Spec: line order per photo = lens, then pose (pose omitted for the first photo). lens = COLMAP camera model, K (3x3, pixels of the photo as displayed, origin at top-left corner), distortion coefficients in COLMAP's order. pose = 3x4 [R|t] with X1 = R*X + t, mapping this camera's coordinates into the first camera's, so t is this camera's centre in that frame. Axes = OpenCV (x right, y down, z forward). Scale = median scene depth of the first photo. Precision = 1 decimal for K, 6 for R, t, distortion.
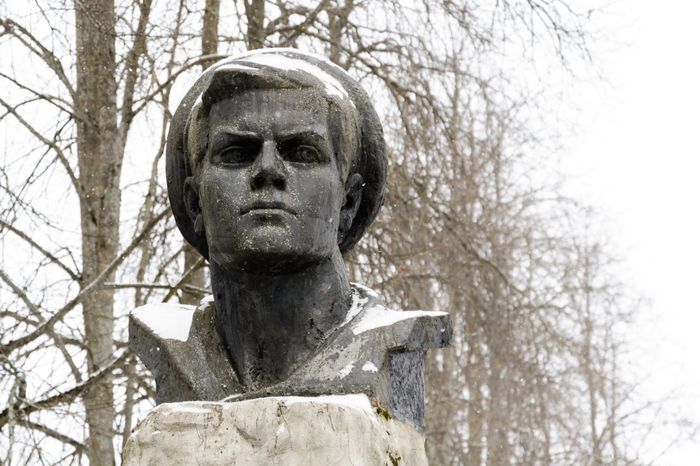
lens RADIAL K [[1799.0, 0, 350.0], [0, 1799.0, 233.0], [0, 0, 1]] dist [0.064144, 0.298588]
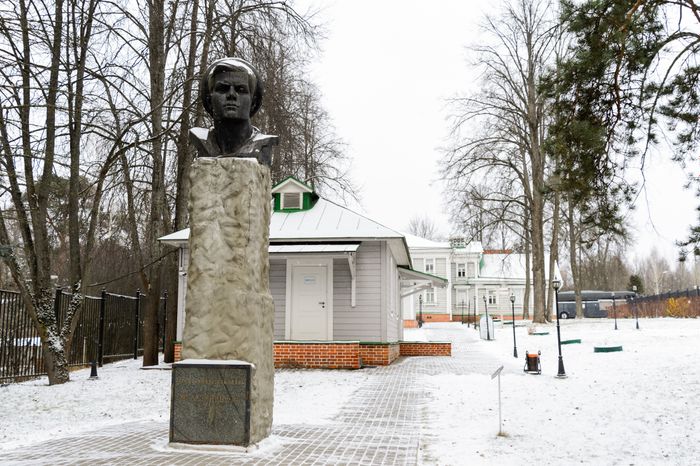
lens RADIAL K [[643.4, 0, 350.0], [0, 643.4, 233.0], [0, 0, 1]] dist [-0.000872, -0.000436]
pose [[0.974926, 0.028518, 0.220696, -0.089261], [-0.085011, 0.964263, 0.250939, -0.109559], [-0.205653, -0.263408, 0.942509, -0.340169]]
